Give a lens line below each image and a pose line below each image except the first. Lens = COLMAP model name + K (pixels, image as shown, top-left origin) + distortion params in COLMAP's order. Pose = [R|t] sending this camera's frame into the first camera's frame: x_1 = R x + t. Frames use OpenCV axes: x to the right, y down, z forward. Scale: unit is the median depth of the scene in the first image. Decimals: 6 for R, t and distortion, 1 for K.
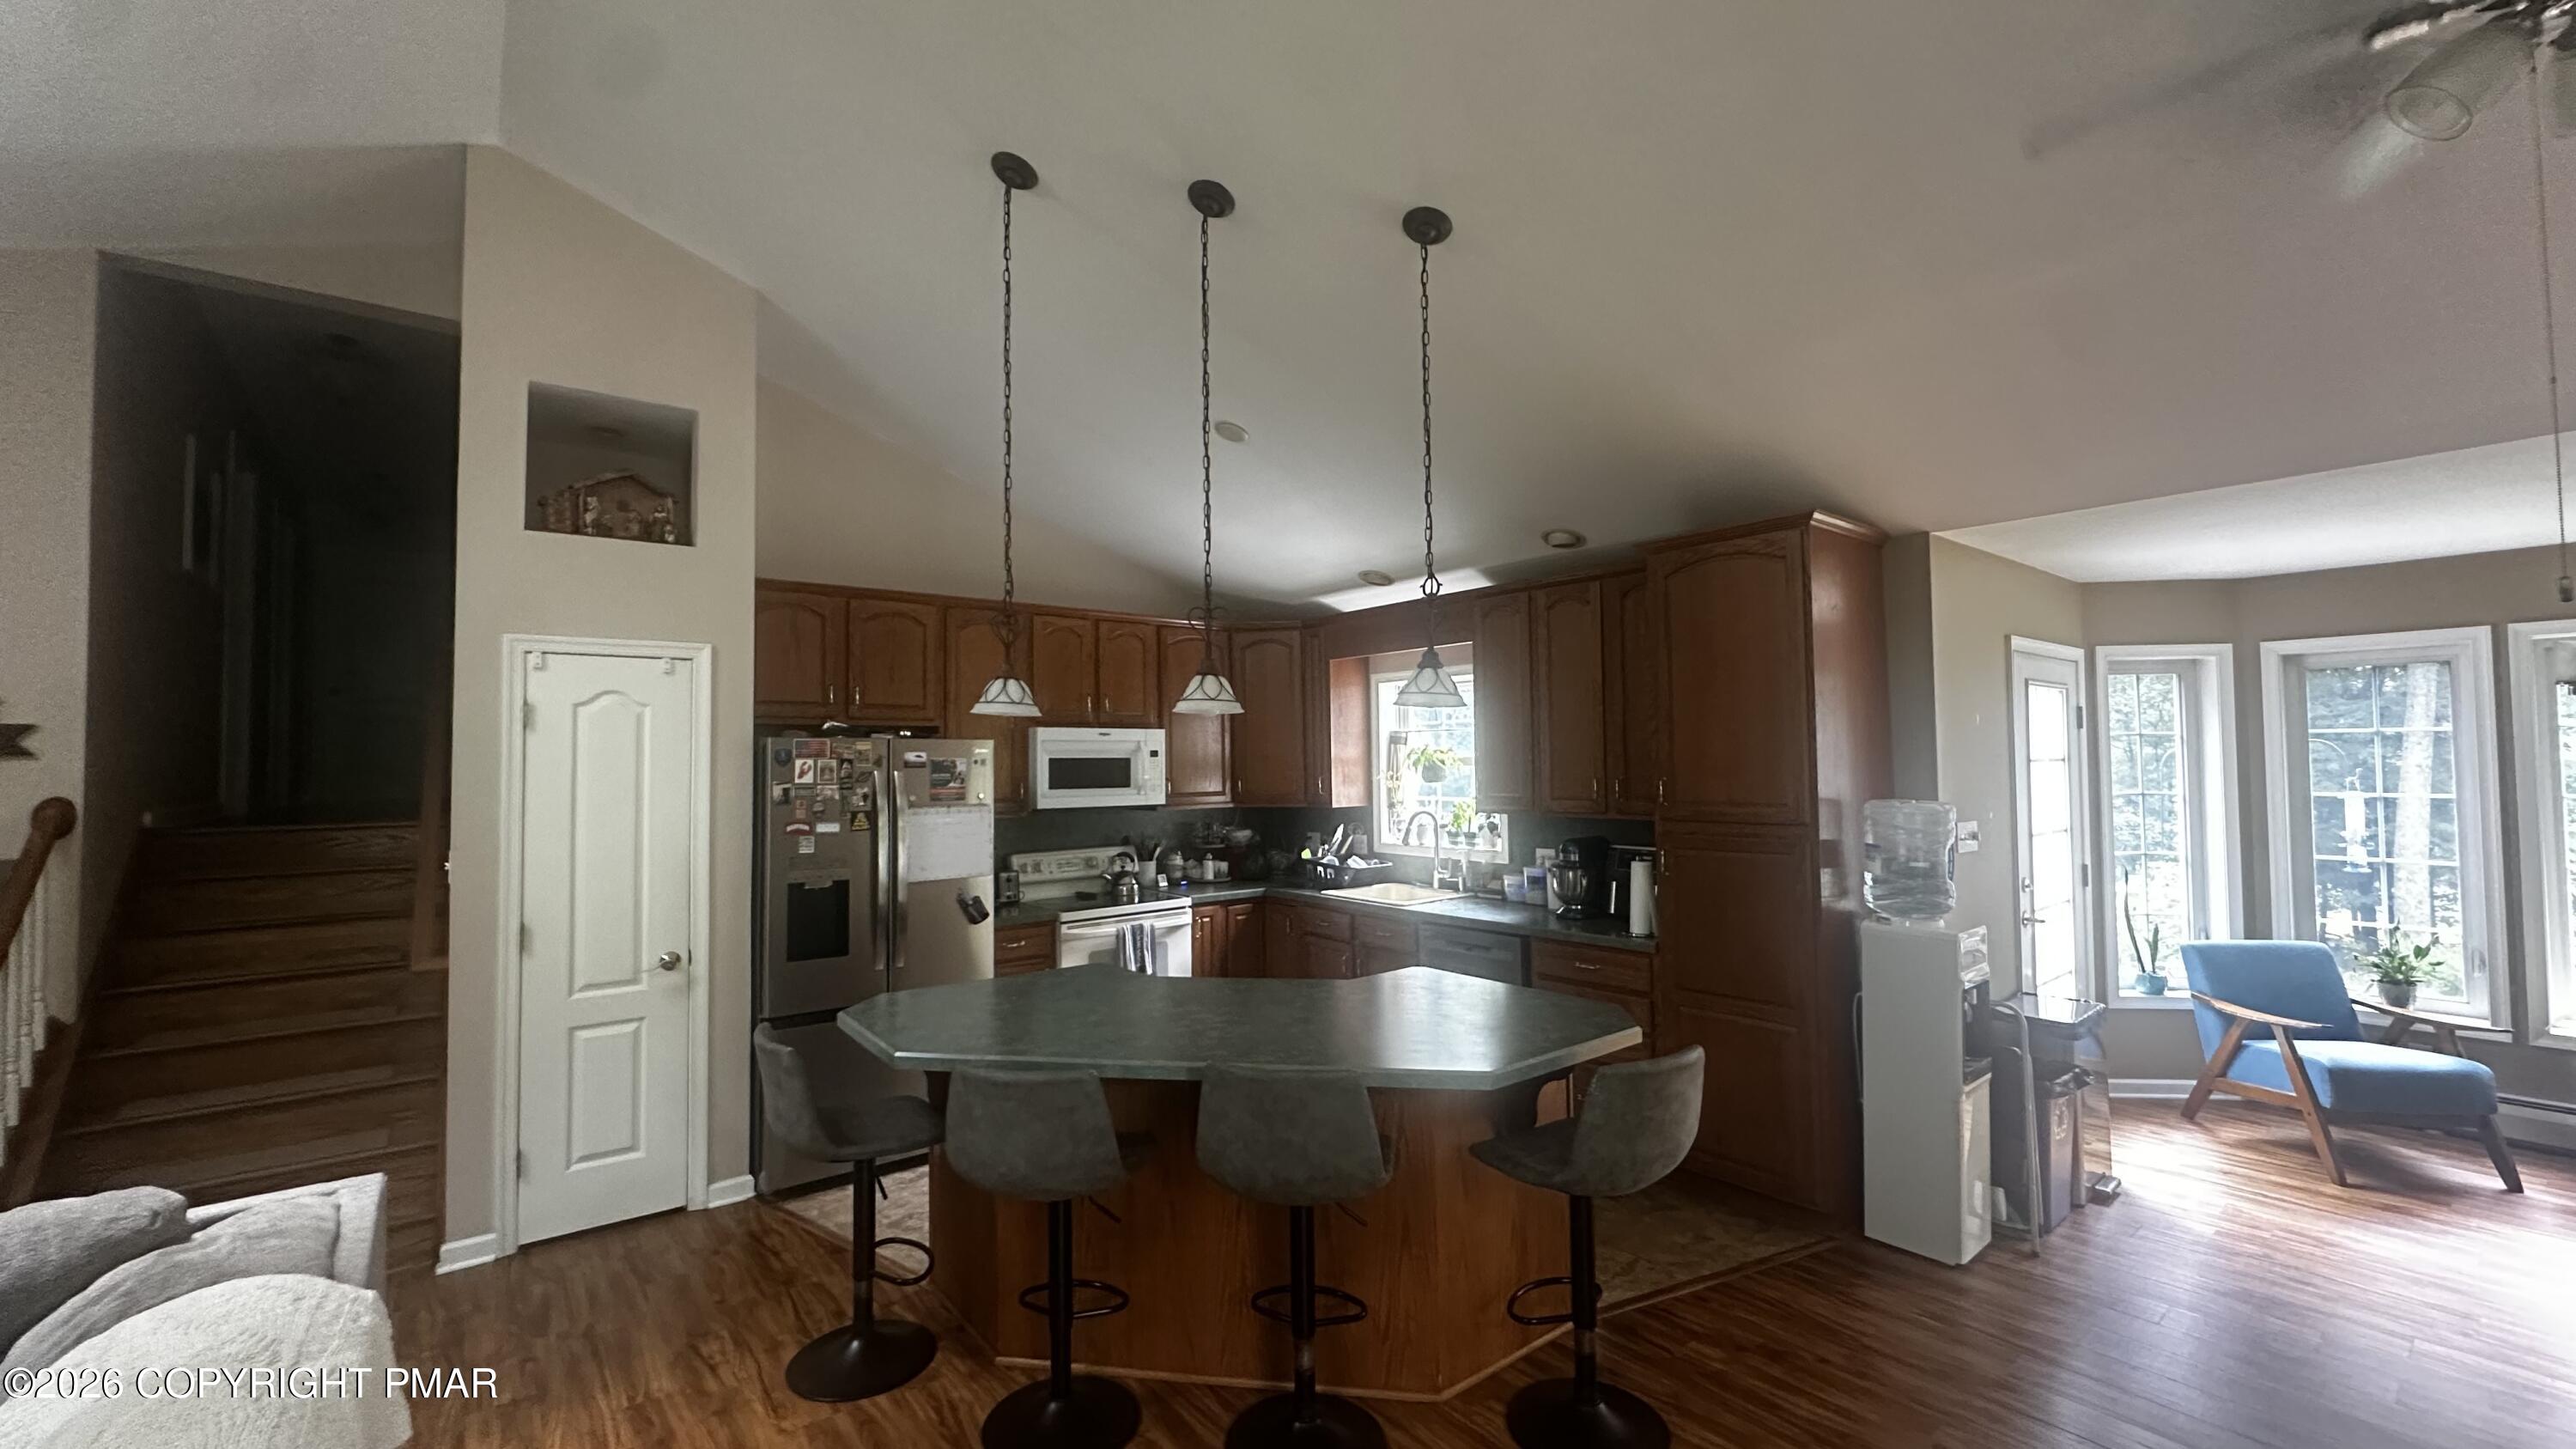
lens RADIAL K [[1028.5, 0, 1288.8], [0, 1028.5, 728.8], [0, 0, 1]] dist [-0.005702, 0.000233]
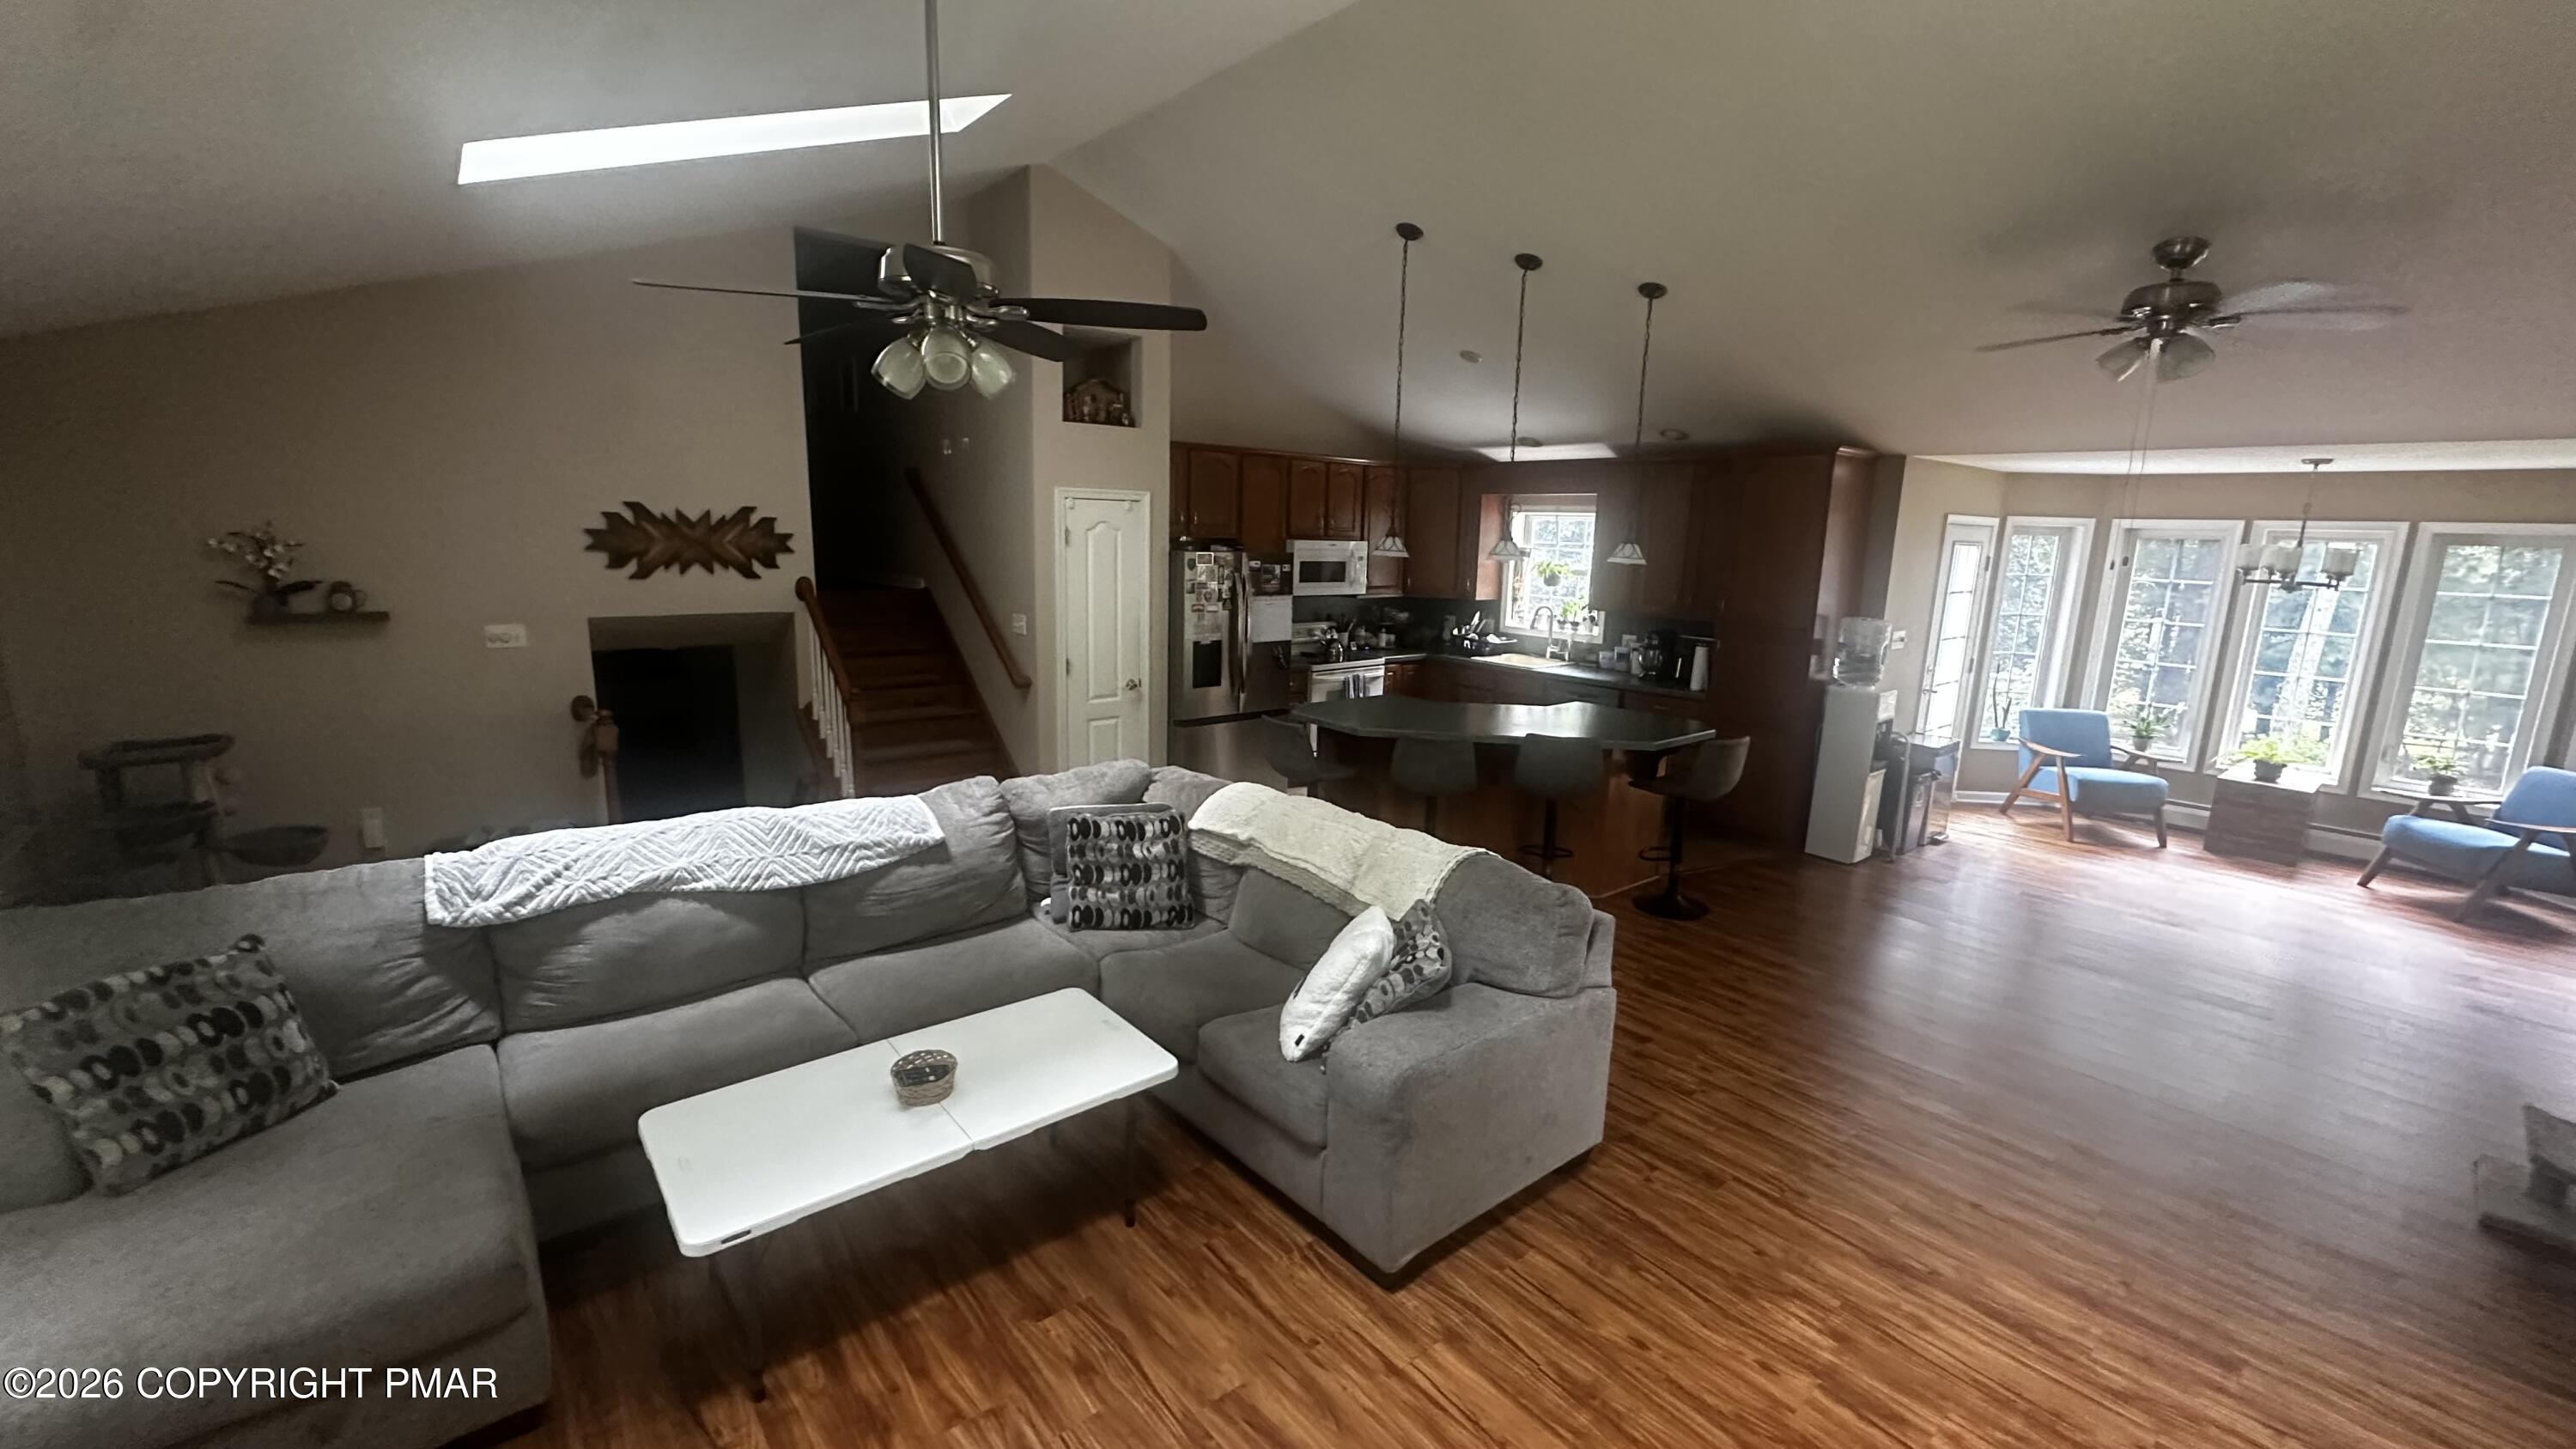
lens RADIAL K [[1028.5, 0, 1282.2], [0, 1028.5, 732.4], [0, 0, 1]] dist [-0.005702, 0.000233]
pose [[0.999064, 0.034735, 0.025772, -0.330633], [-0.039696, 0.972981, 0.227449, -0.076713], [-0.017175, -0.228259, 0.973449, -0.561905]]
